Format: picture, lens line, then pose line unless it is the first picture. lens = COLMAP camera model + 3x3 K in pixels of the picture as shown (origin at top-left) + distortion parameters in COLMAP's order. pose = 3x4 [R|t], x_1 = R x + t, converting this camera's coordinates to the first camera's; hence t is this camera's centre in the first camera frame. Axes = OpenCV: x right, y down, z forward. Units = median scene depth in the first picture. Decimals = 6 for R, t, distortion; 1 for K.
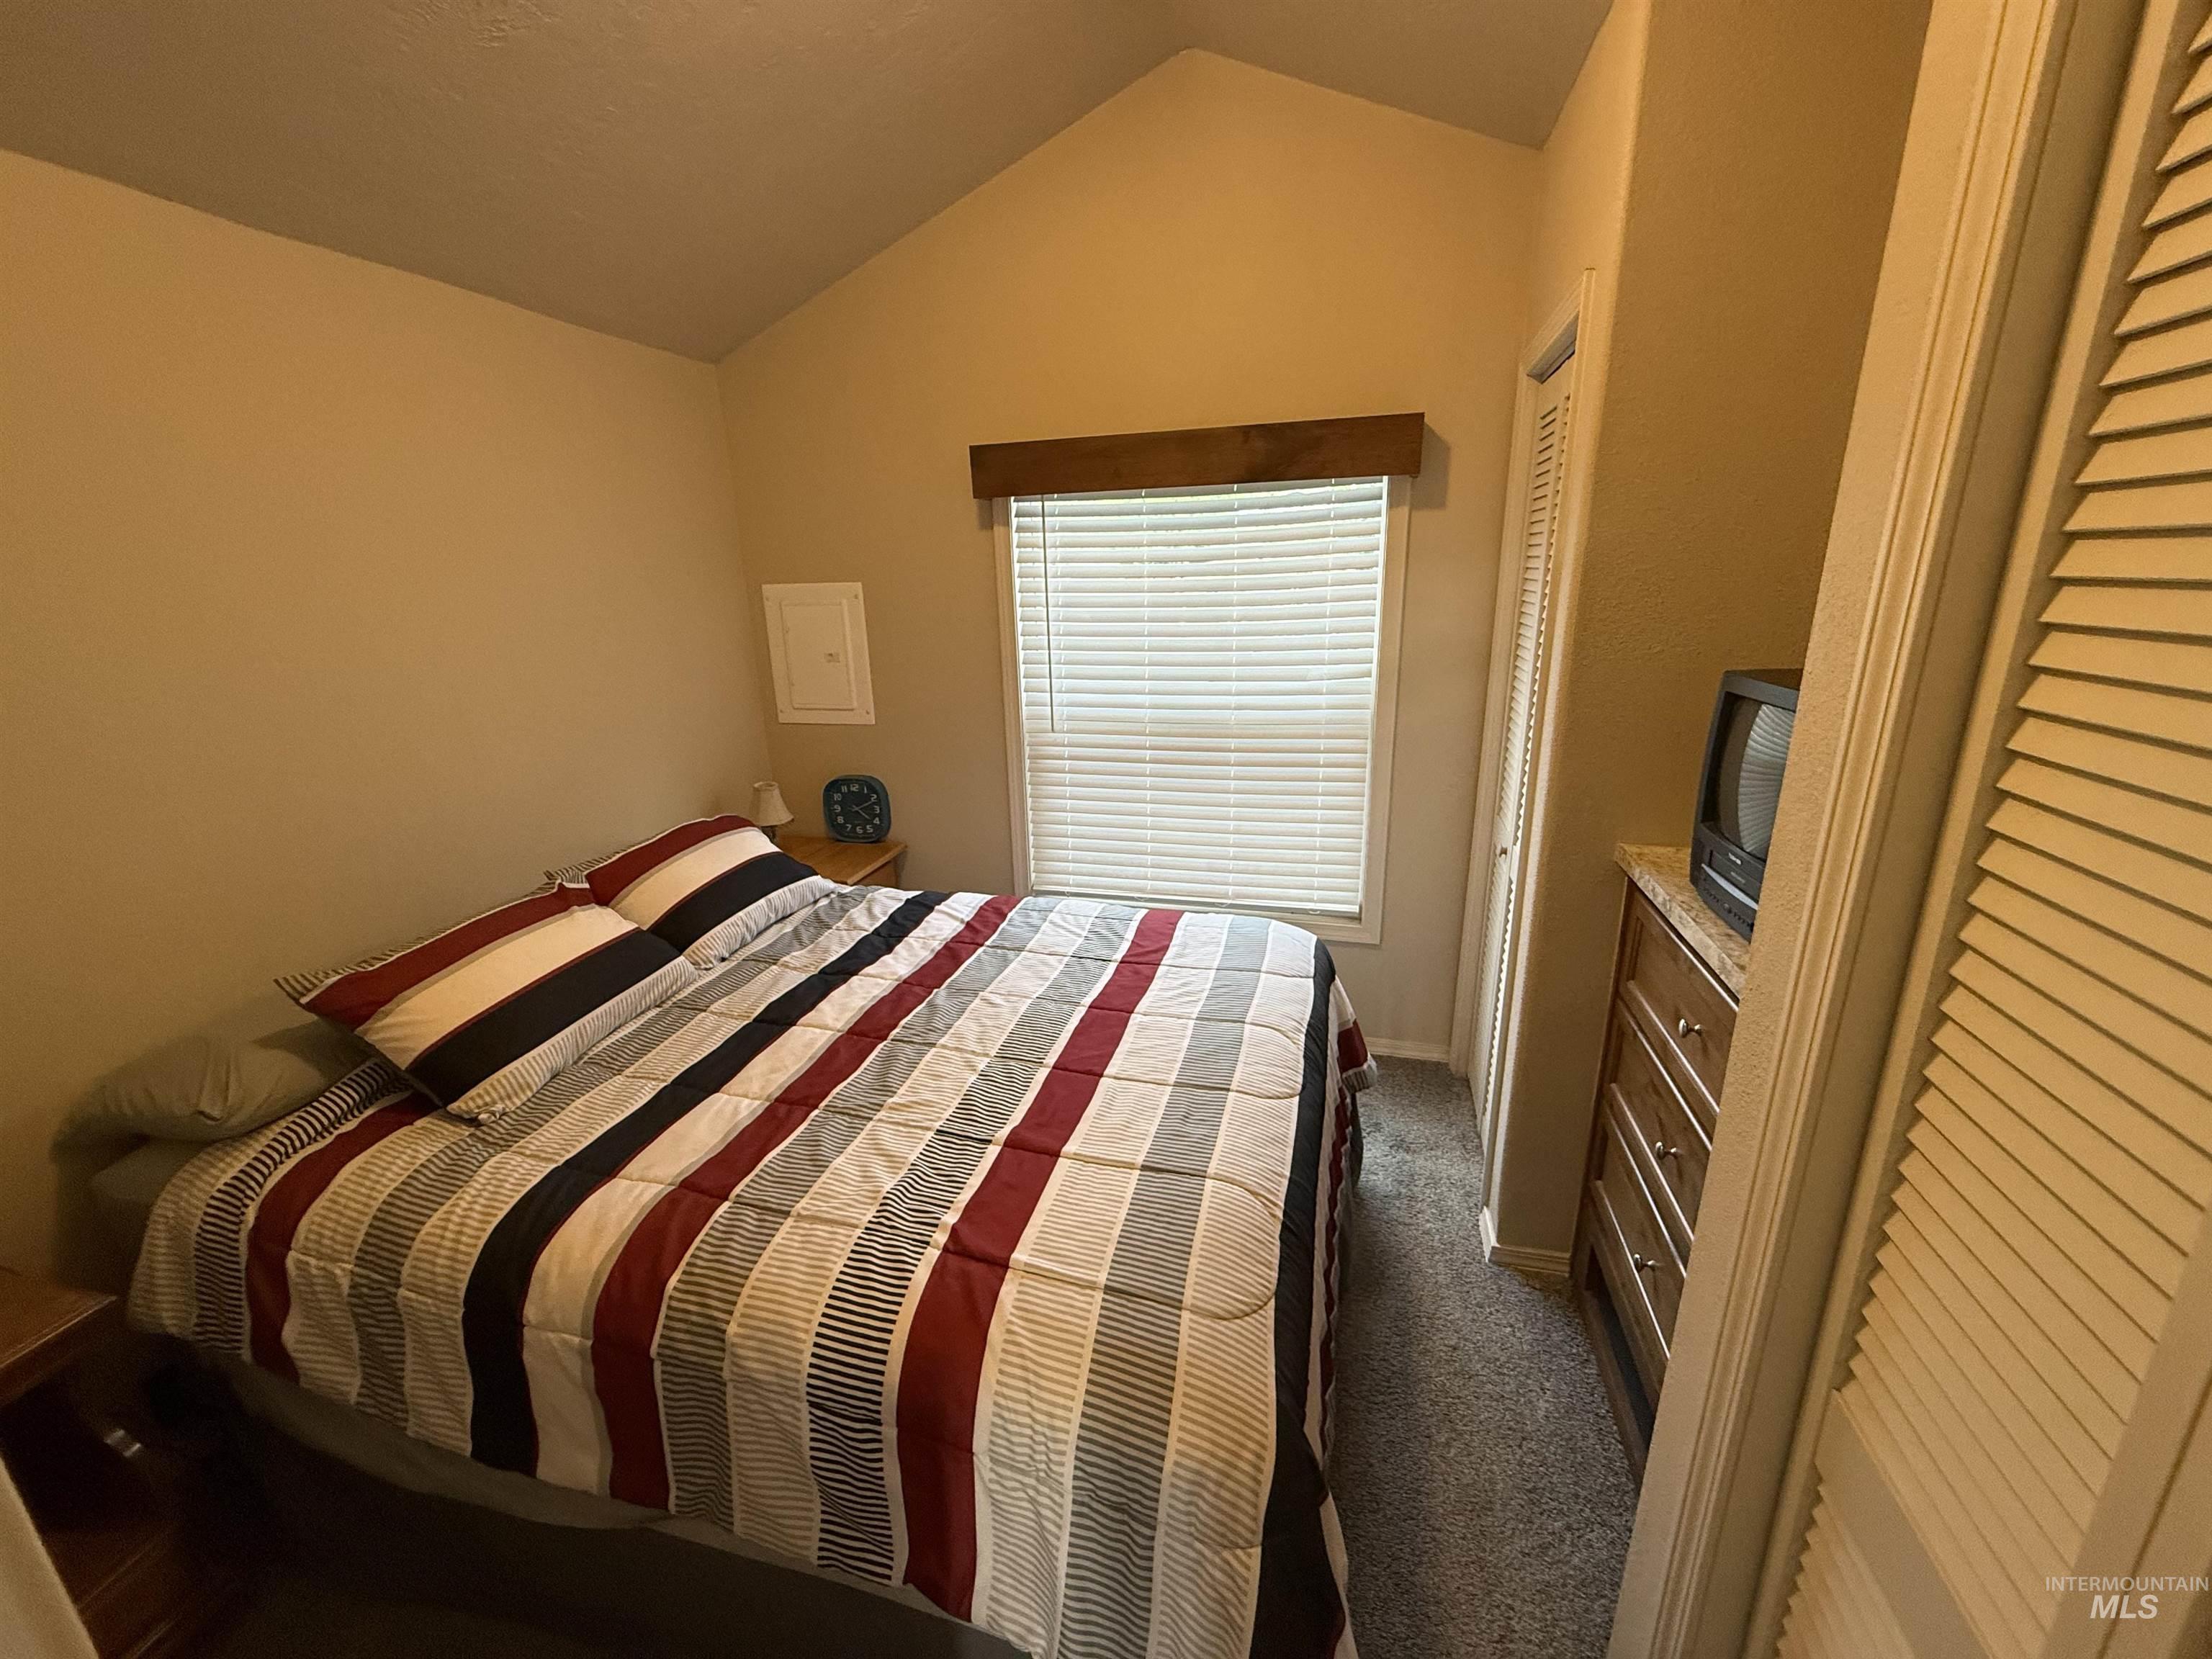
lens RADIAL K [[882.8, 0, 1098.1], [0, 882.8, 826.9], [0, 0, 1]] dist [-0.000198, 0.000357]
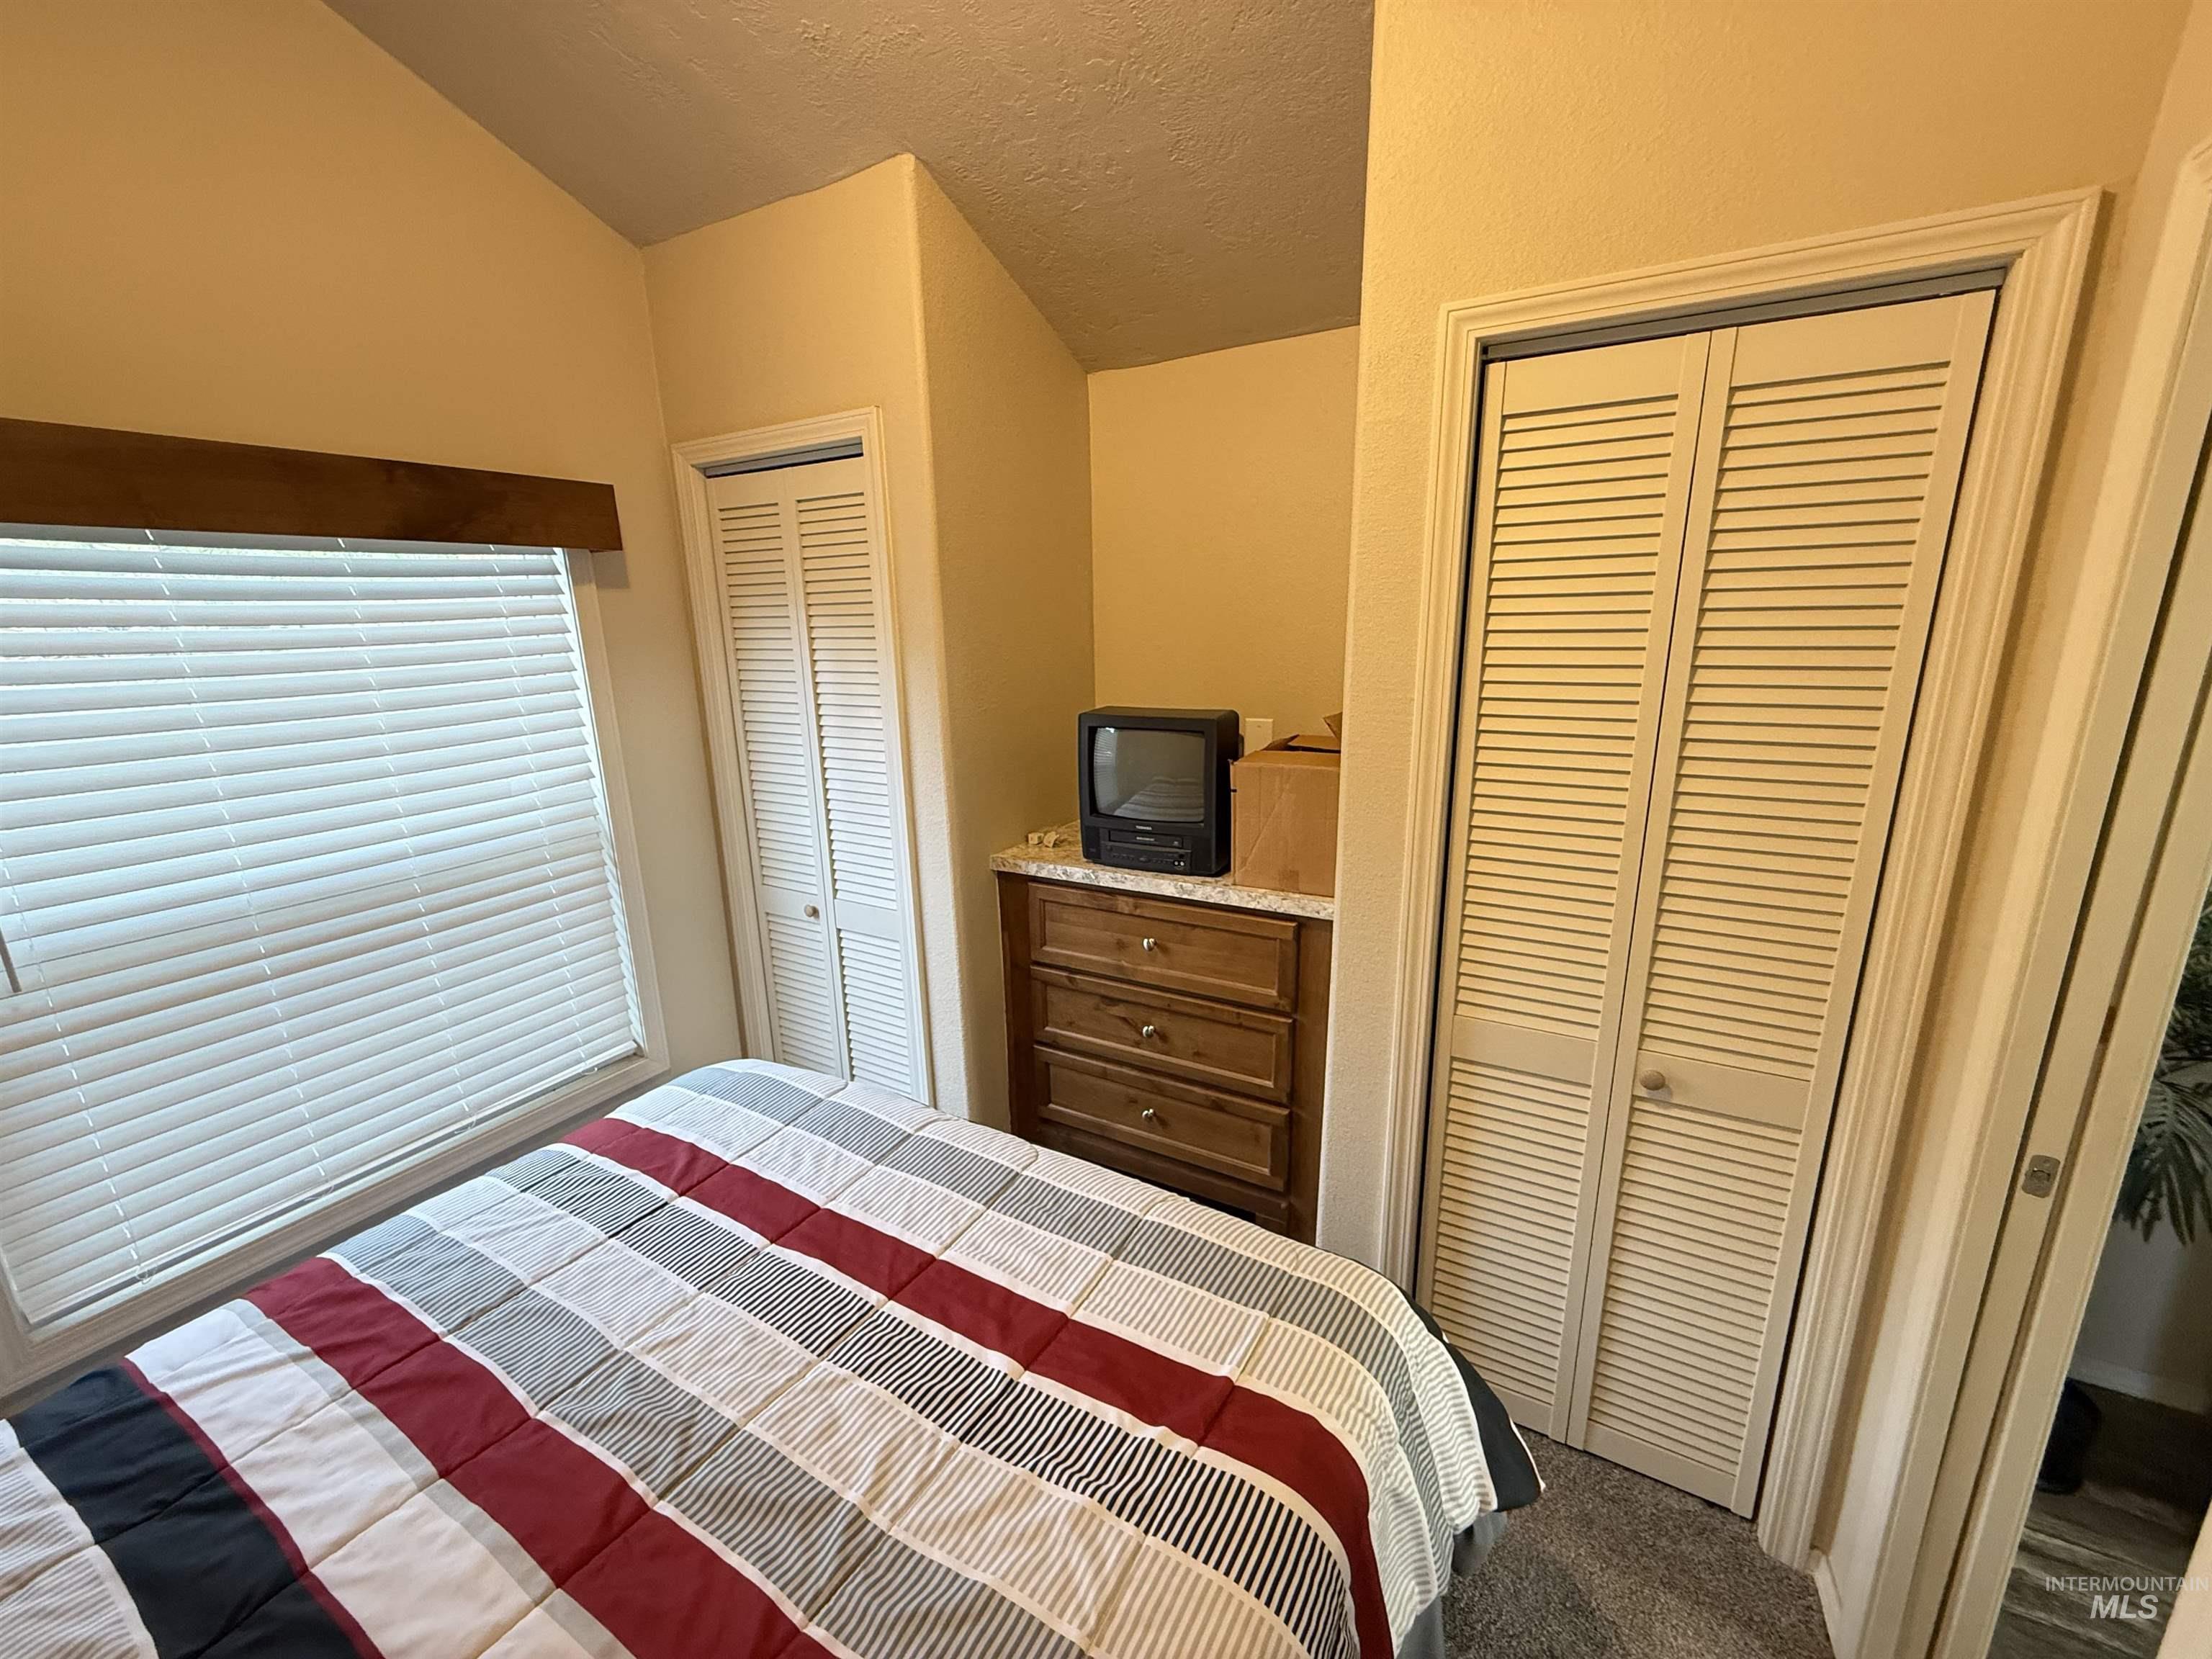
lens RADIAL K [[882.8, 0, 1098.1], [0, 882.8, 826.9], [0, 0, 1]] dist [-0.000198, 0.000357]
pose [[0.254464, -0.209543, 0.944108, -0.405865], [0.285771, 0.948941, 0.133592, -0.105364], [-0.923896, 0.235804, 0.301352, 0.320938]]
